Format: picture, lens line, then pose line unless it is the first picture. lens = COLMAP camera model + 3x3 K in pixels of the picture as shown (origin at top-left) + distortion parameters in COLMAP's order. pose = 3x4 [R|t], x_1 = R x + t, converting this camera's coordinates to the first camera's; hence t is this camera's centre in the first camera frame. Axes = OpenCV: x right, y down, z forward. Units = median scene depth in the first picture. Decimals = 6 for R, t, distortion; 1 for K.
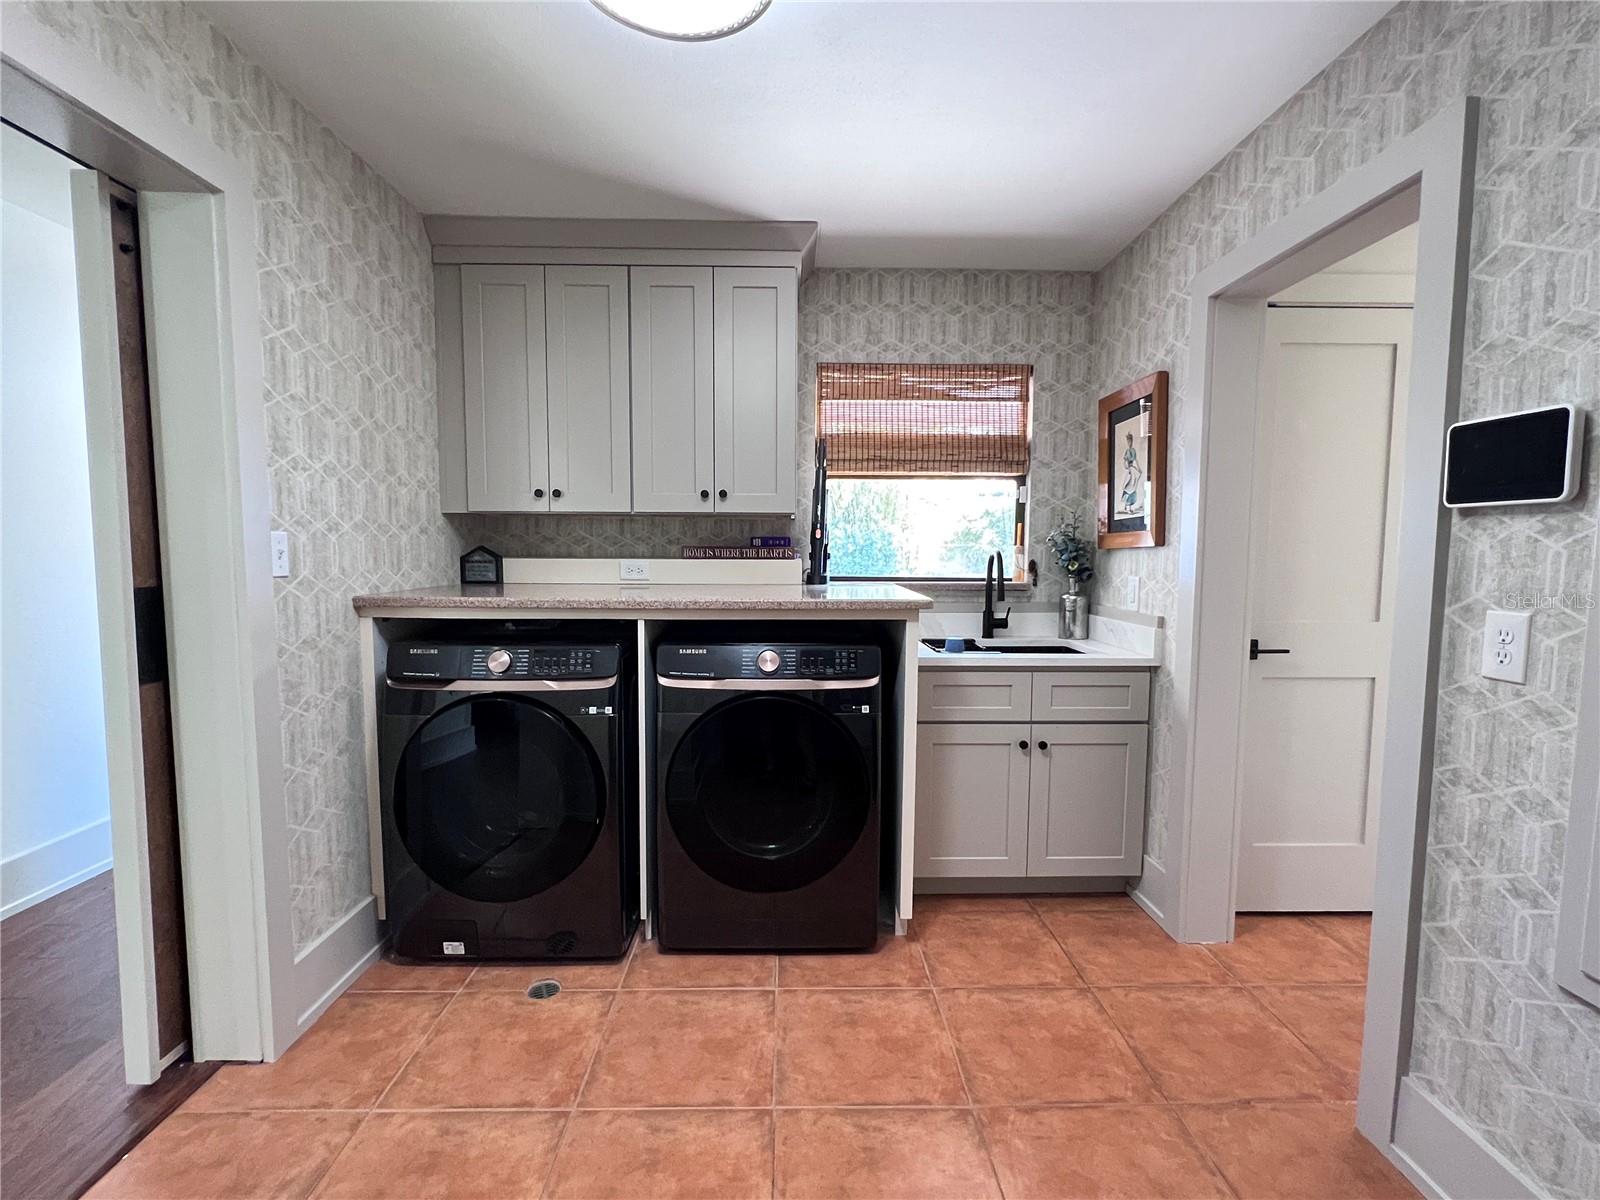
lens RADIAL K [[738.8, 0, 802.2], [0, 738.8, 607.1], [0, 0, 1]] dist [-0.004294, -0.000072]
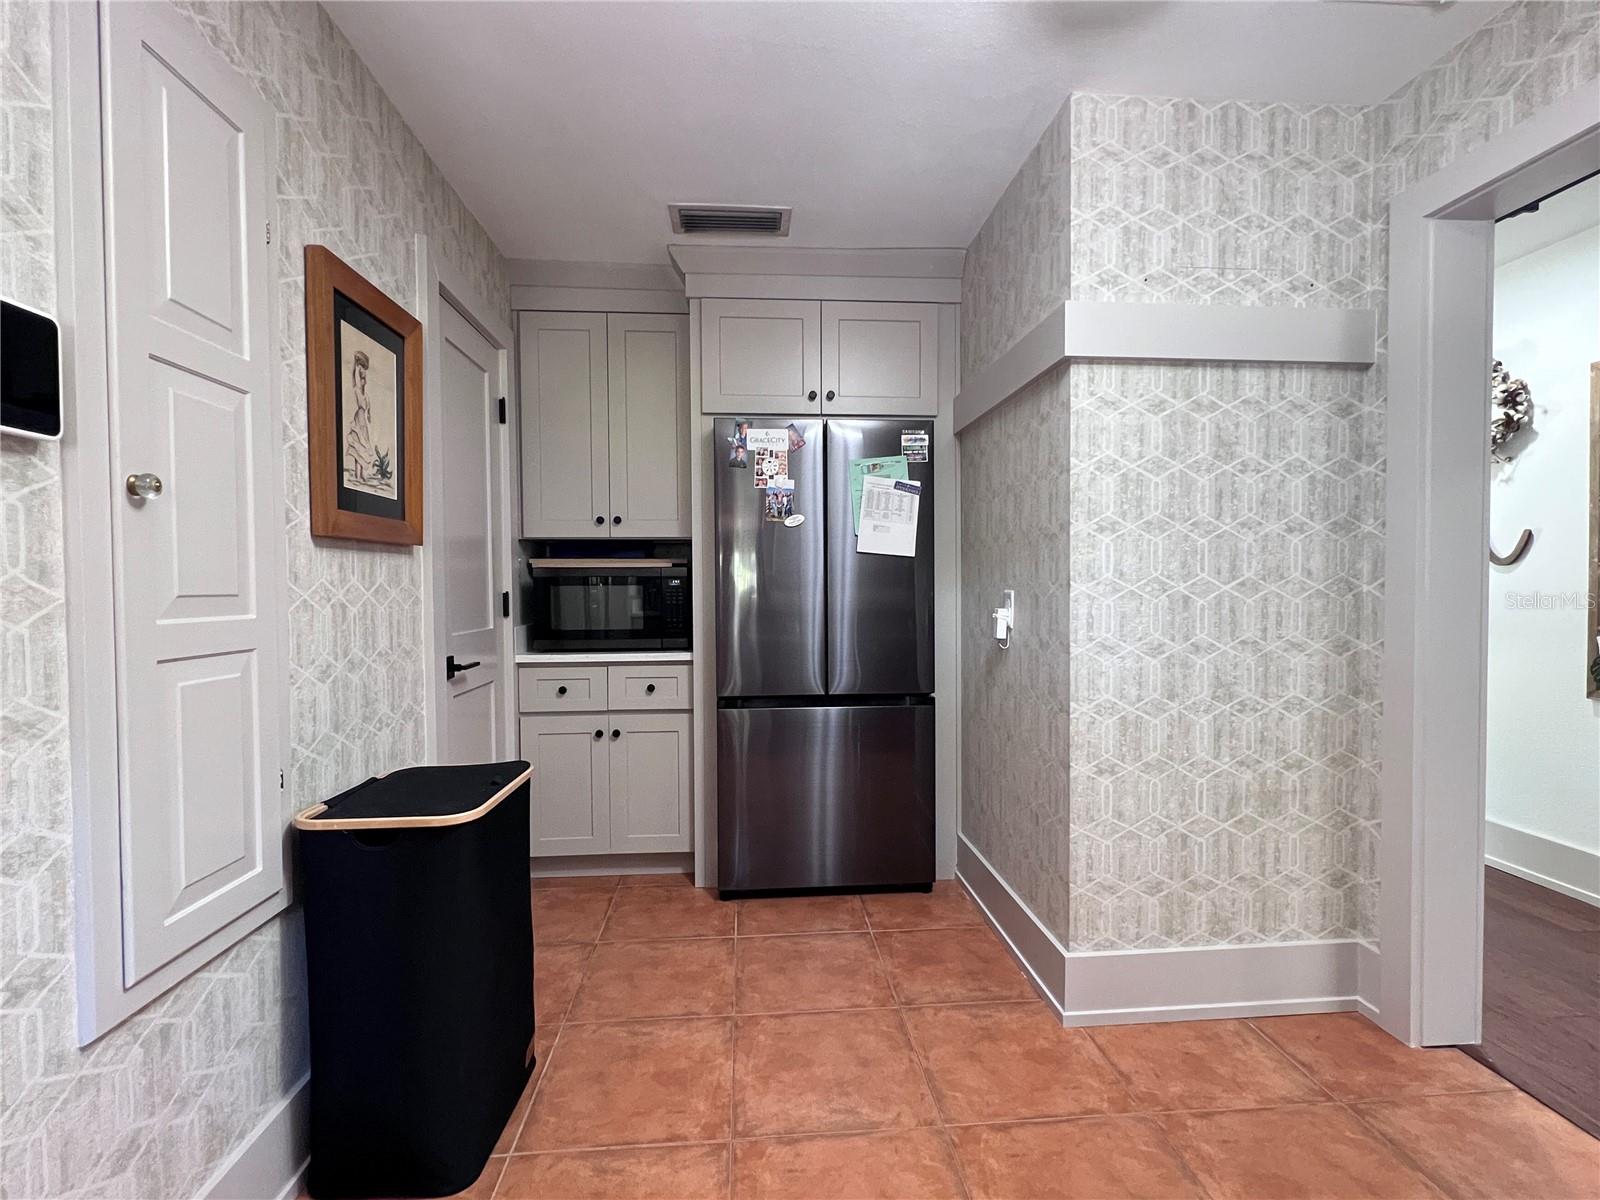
lens RADIAL K [[738.8, 0, 796.2], [0, 738.8, 606.6], [0, 0, 1]] dist [-0.004294, -0.000072]
pose [[-0.998279, 0.000092, -0.058642, 0.268655], [-0.006429, 0.993799, 0.111005, -0.055825], [0.058289, 0.111191, -0.992088, 1.634340]]
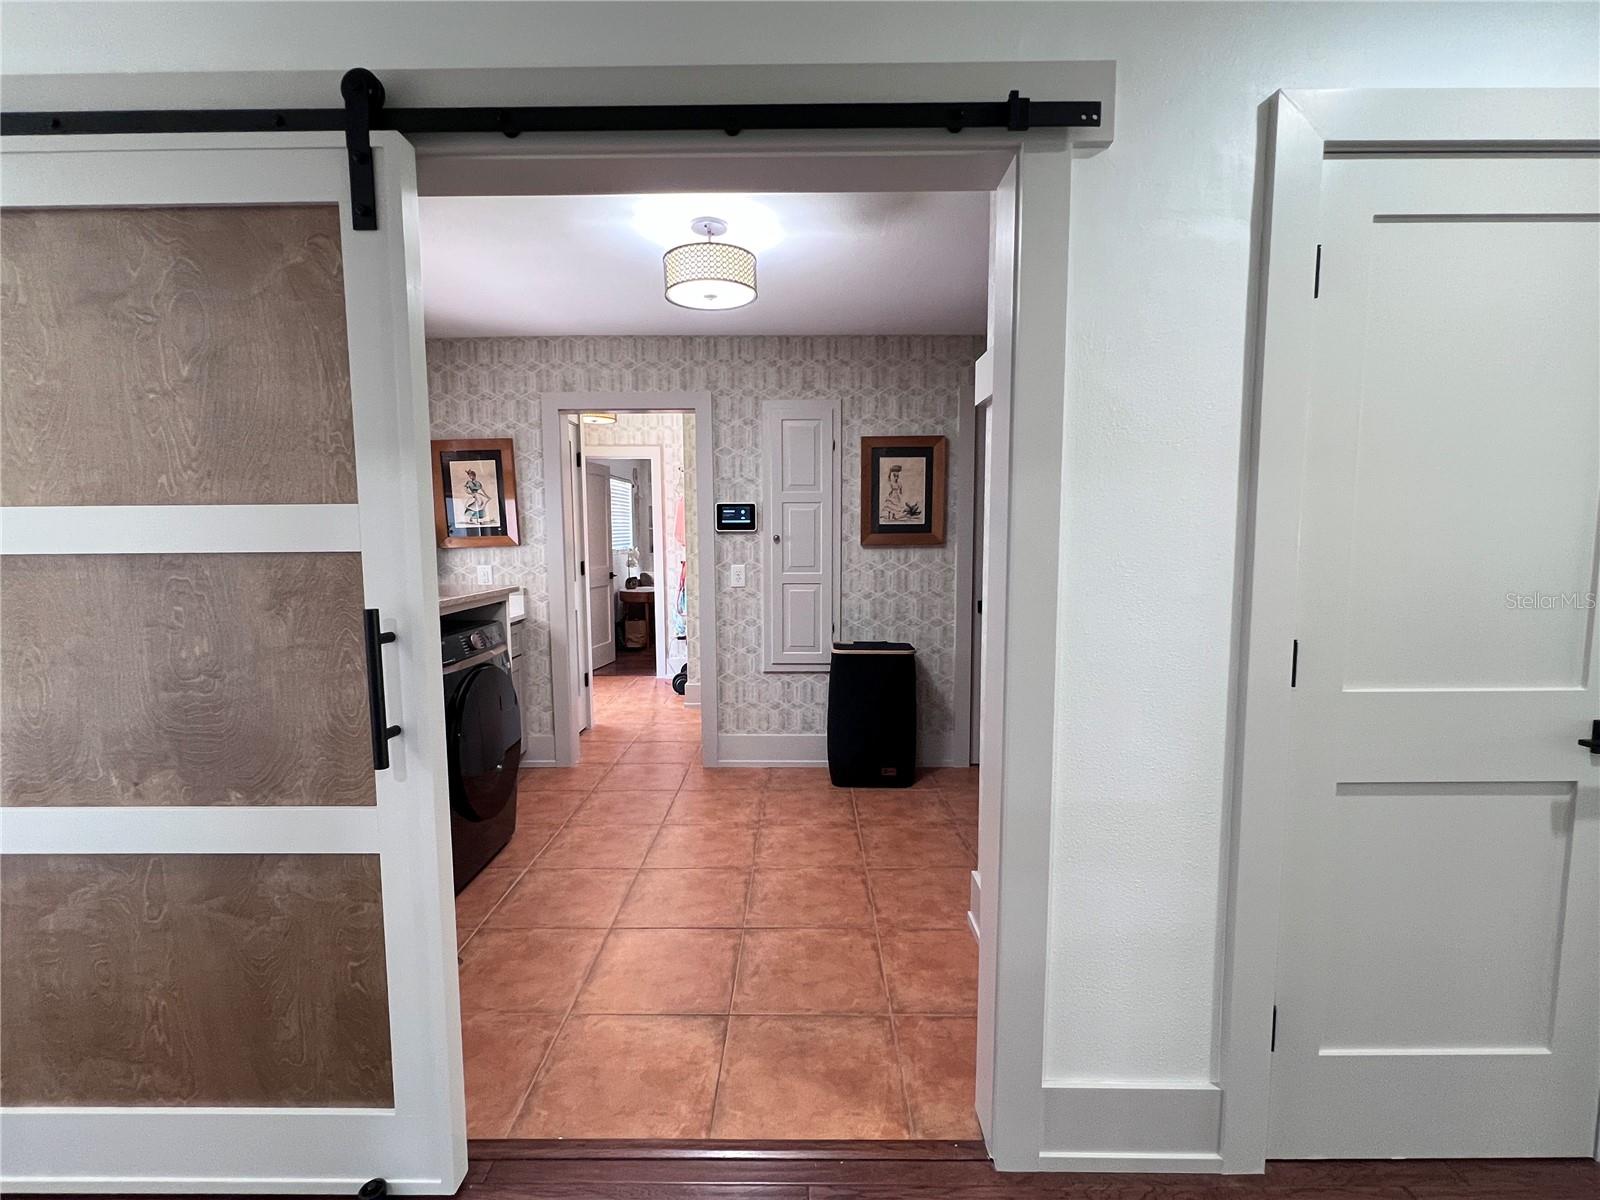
lens RADIAL K [[738.8, 0, 801.0], [0, 738.8, 604.2], [0, 0, 1]] dist [-0.004294, -0.000072]
pose [[0.025418, -0.101005, 0.994561, -2.149010], [0.087035, 0.991328, 0.098452, -0.112338], [-0.995881, 0.084059, 0.033989, 0.623312]]
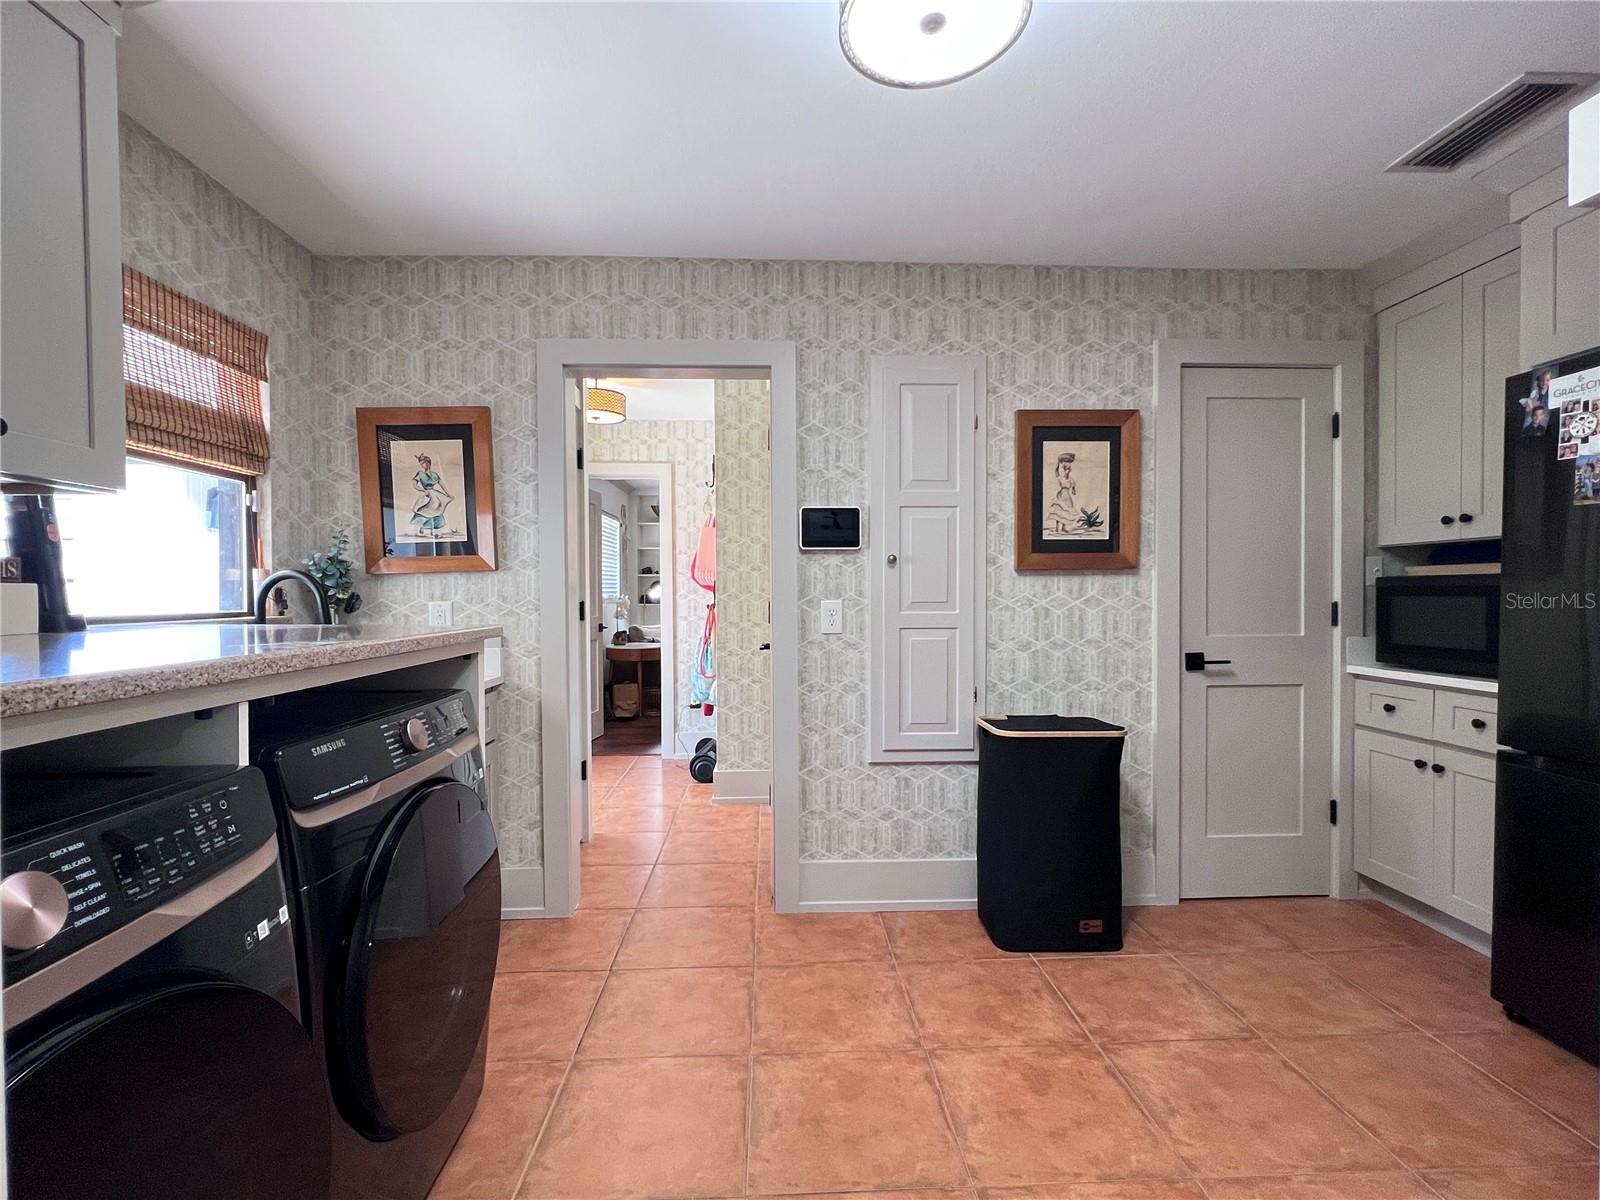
lens RADIAL K [[738.8, 0, 802.1], [0, 738.8, 605.7], [0, 0, 1]] dist [-0.004294, -0.000072]
pose [[-0.025146, -0.022764, 0.999425, -1.109357], [0.087437, 0.995859, 0.024883, -0.037530], [-0.995853, 0.088012, -0.023052, 1.108230]]
